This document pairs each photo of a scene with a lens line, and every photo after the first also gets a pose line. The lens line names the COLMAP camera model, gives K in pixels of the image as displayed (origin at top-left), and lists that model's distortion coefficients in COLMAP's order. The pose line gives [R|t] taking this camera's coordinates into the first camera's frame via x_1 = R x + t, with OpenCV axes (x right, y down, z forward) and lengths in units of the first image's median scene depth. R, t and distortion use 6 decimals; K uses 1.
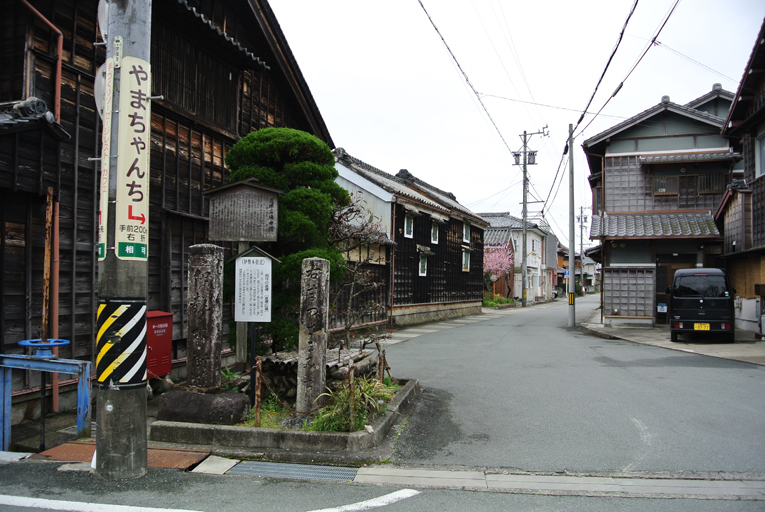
lens RADIAL K [[603.6, 0, 383.8], [0, 603.6, 259.1], [0, 0, 1]] dist [-0.095576, 0.000458]
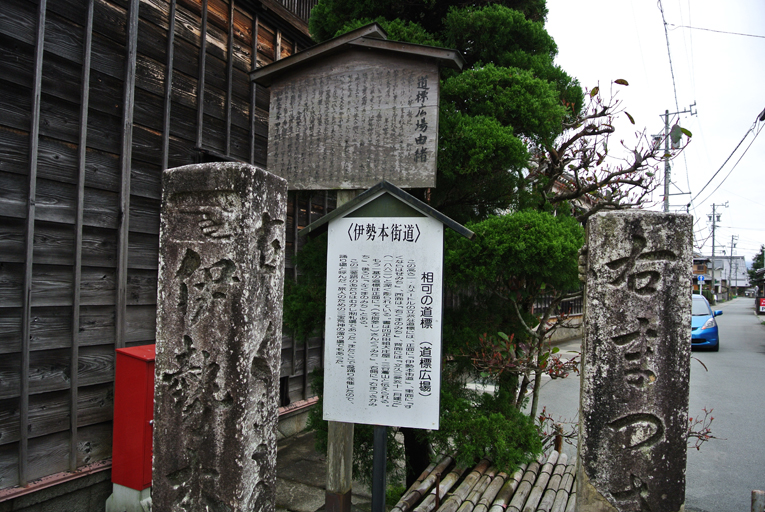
lens RADIAL K [[603.6, 0, 381.0], [0, 603.6, 256.7], [0, 0, 1]] dist [-0.095576, 0.000458]
pose [[0.987091, 0.011234, -0.159766, -0.168506], [-0.012336, 0.999906, -0.005910, 0.018990], [0.159685, 0.007805, 0.987137, 0.691849]]
